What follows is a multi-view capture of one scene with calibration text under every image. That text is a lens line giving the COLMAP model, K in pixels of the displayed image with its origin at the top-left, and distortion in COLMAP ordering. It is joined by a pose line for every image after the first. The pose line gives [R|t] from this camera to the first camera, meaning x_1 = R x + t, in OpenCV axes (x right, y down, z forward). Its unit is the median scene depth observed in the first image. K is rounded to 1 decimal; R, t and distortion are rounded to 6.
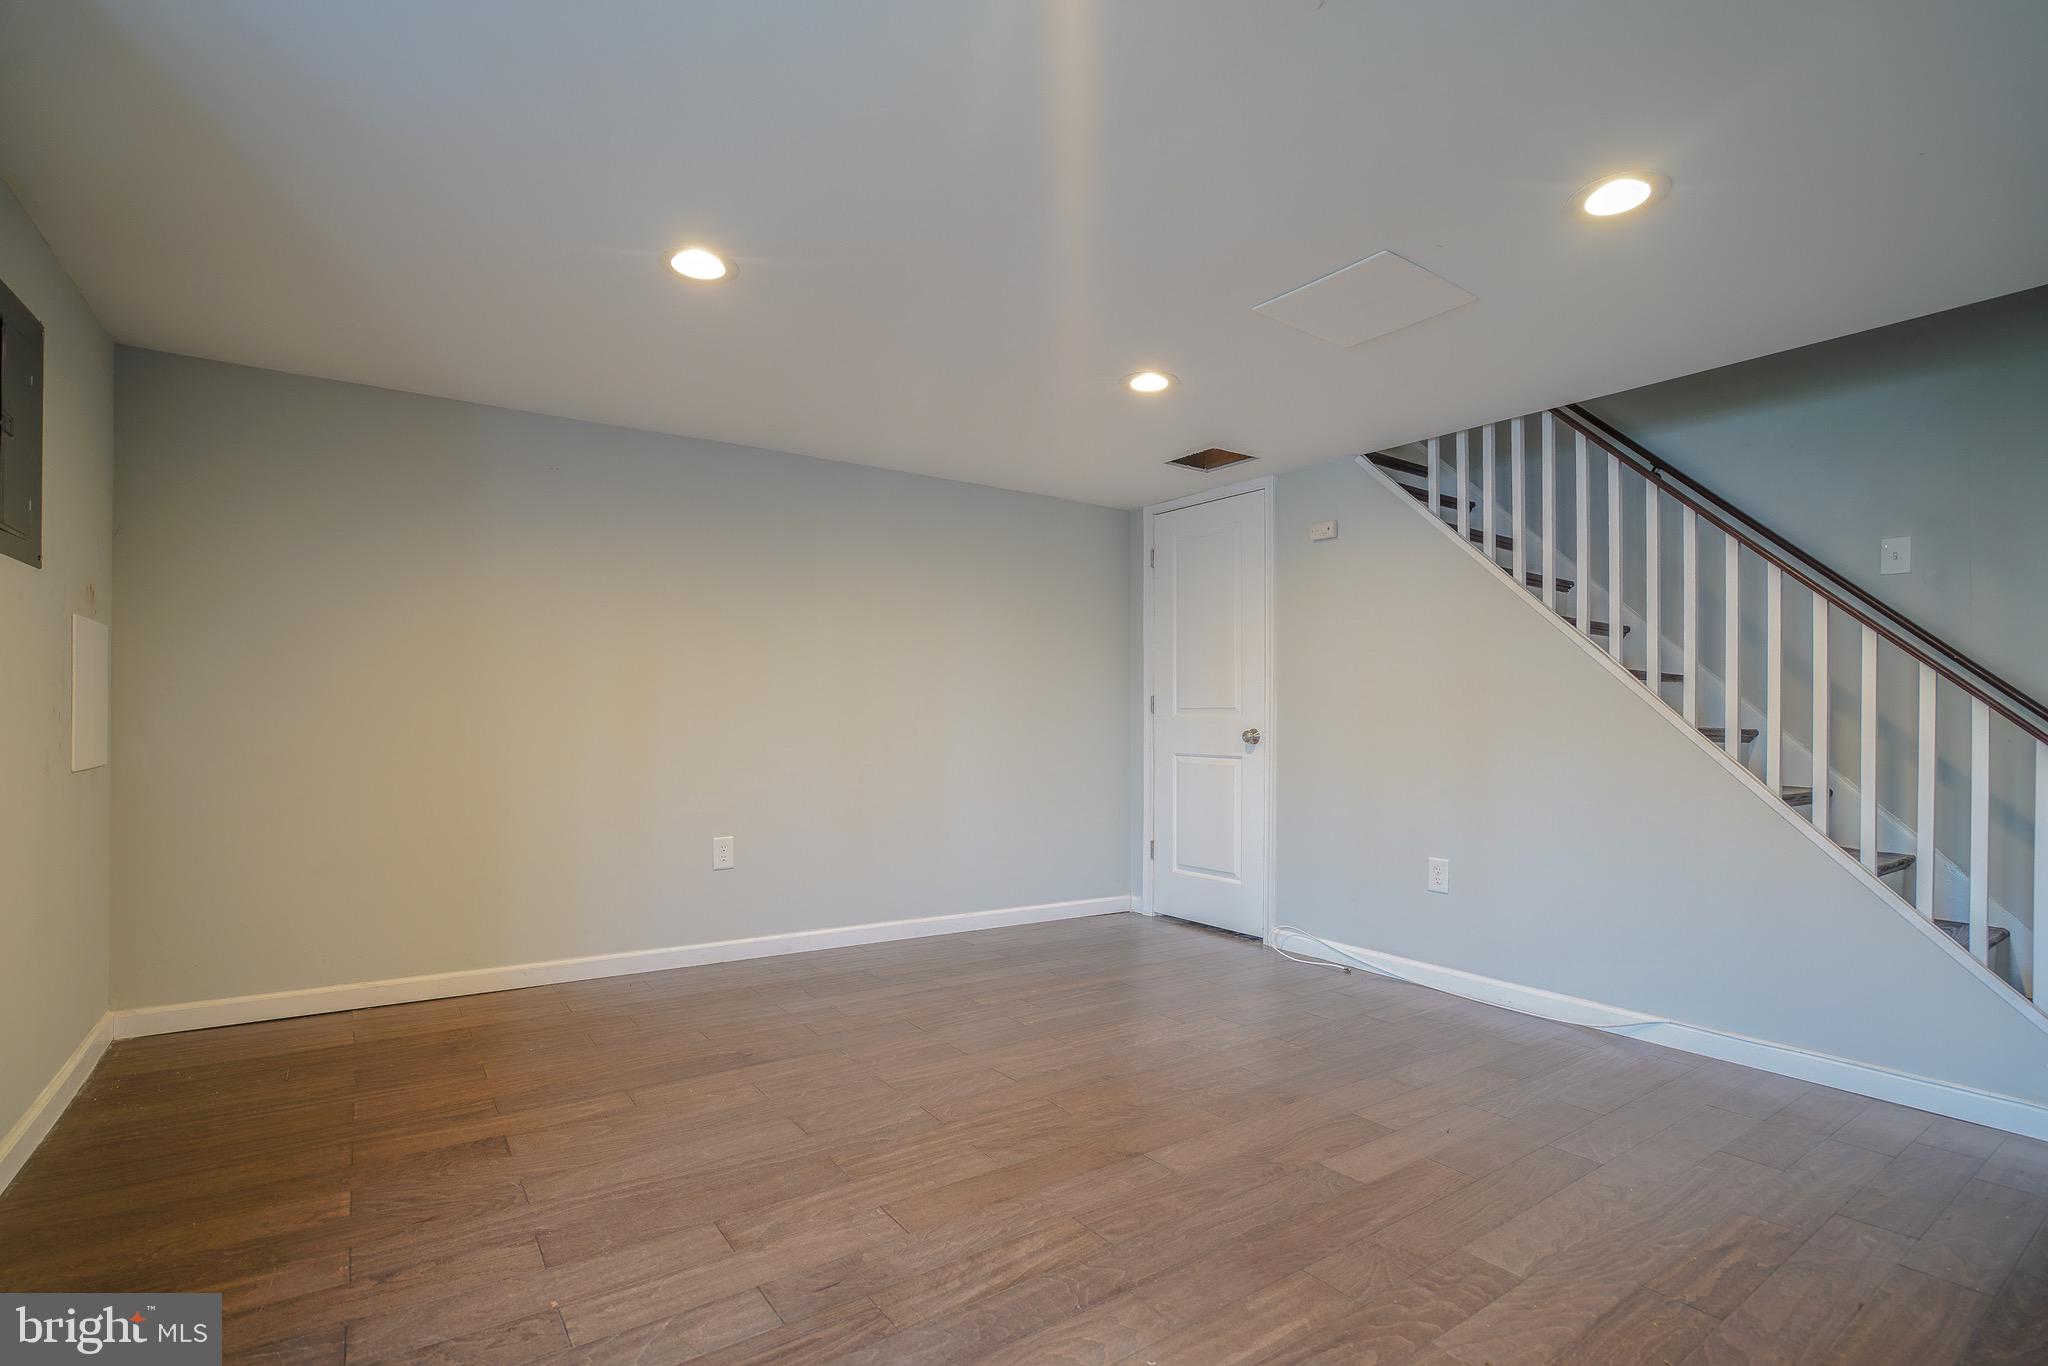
lens RADIAL K [[973.0, 0, 1071.1], [0, 973.0, 689.5], [0, 0, 1]] dist [-0.065902, 0.028071]
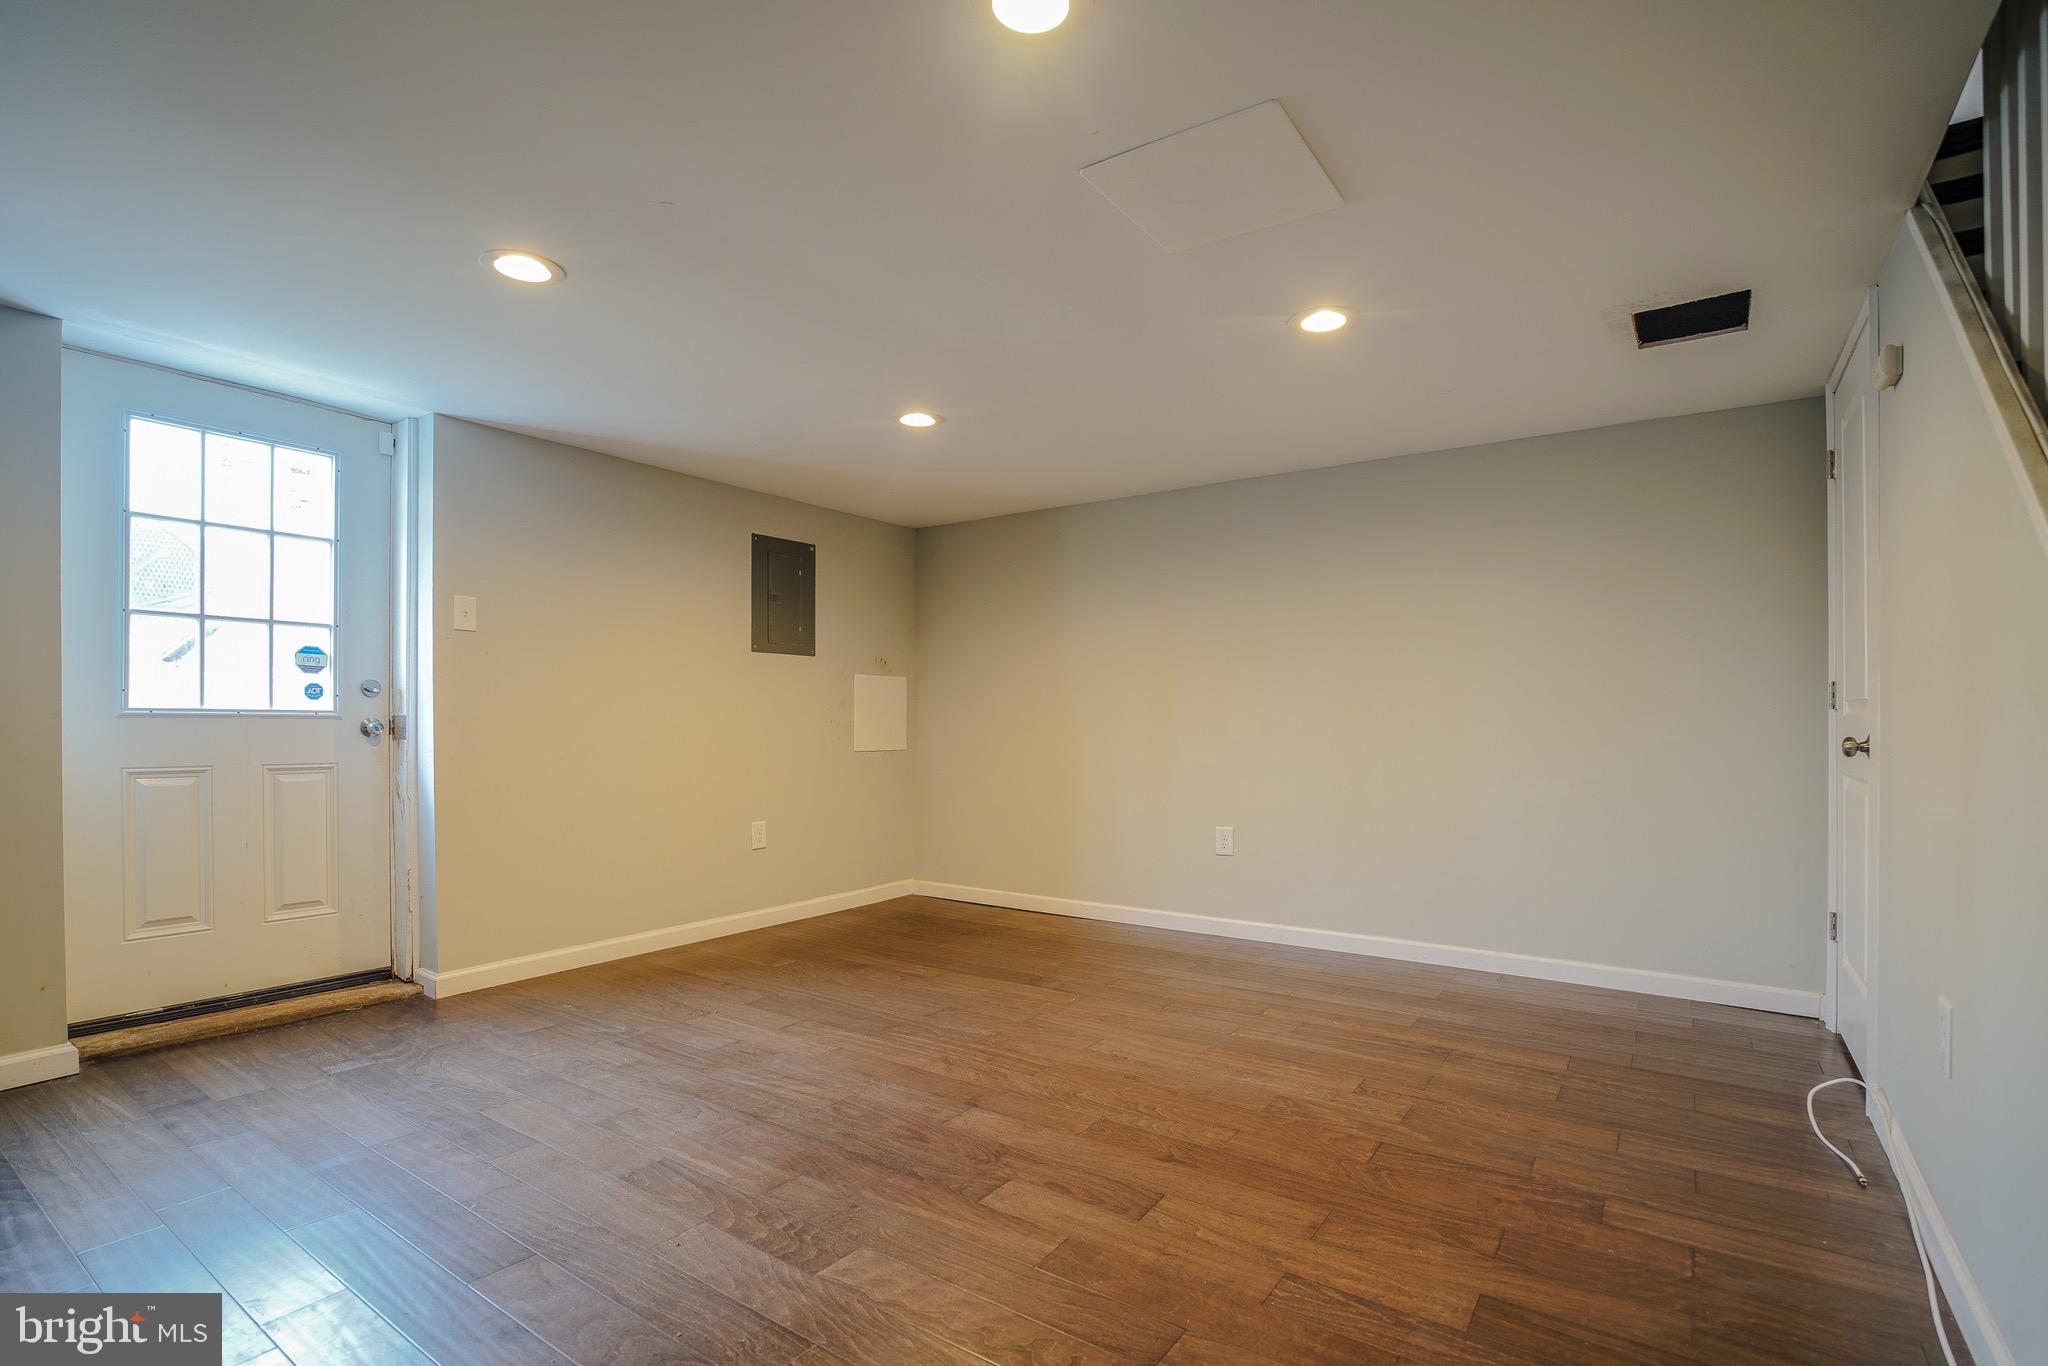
lens RADIAL K [[974.9, 0, 975.2], [0, 974.9, 725.3], [0, 0, 1]] dist [-0.062711, 0.021160]
pose [[0.290333, -0.005519, -0.956910, 1.121416], [0.033676, 0.999423, 0.004453, 0.029999], [0.956333, -0.033518, 0.290351, 0.660912]]
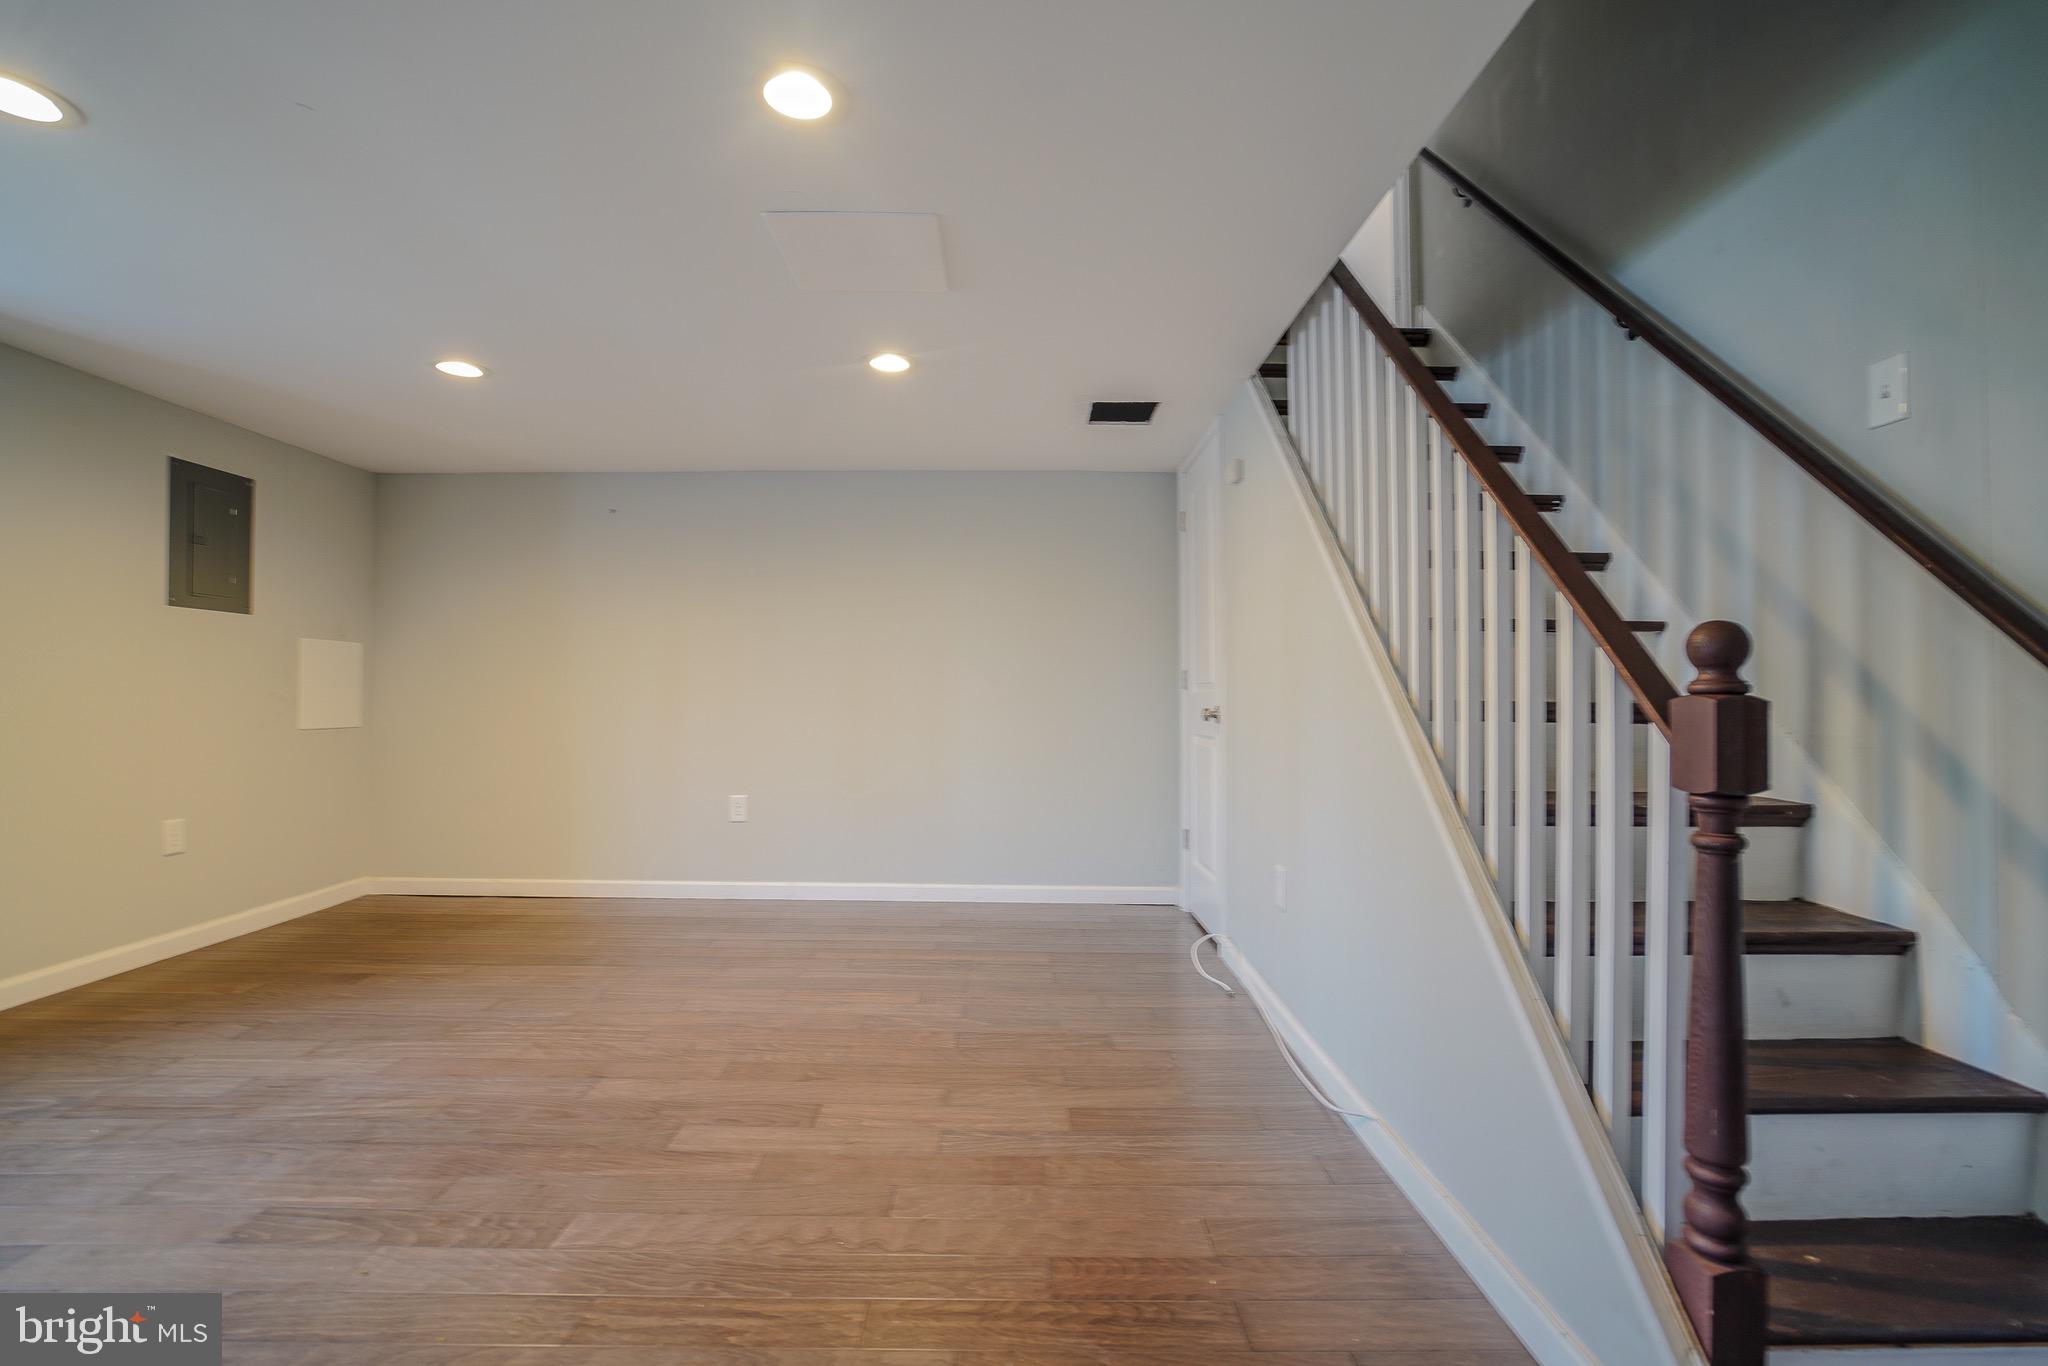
lens RADIAL K [[987.5, 0, 1024.0], [0, 987.5, 683.0], [0, 0, 1]] dist [-0.064718, 0.027855]
pose [[0.813705, -0.013957, -0.581110, 1.114301], [0.022005, 0.999735, 0.006801, 0.018013], [0.580861, -0.018321, 0.813797, 0.351390]]
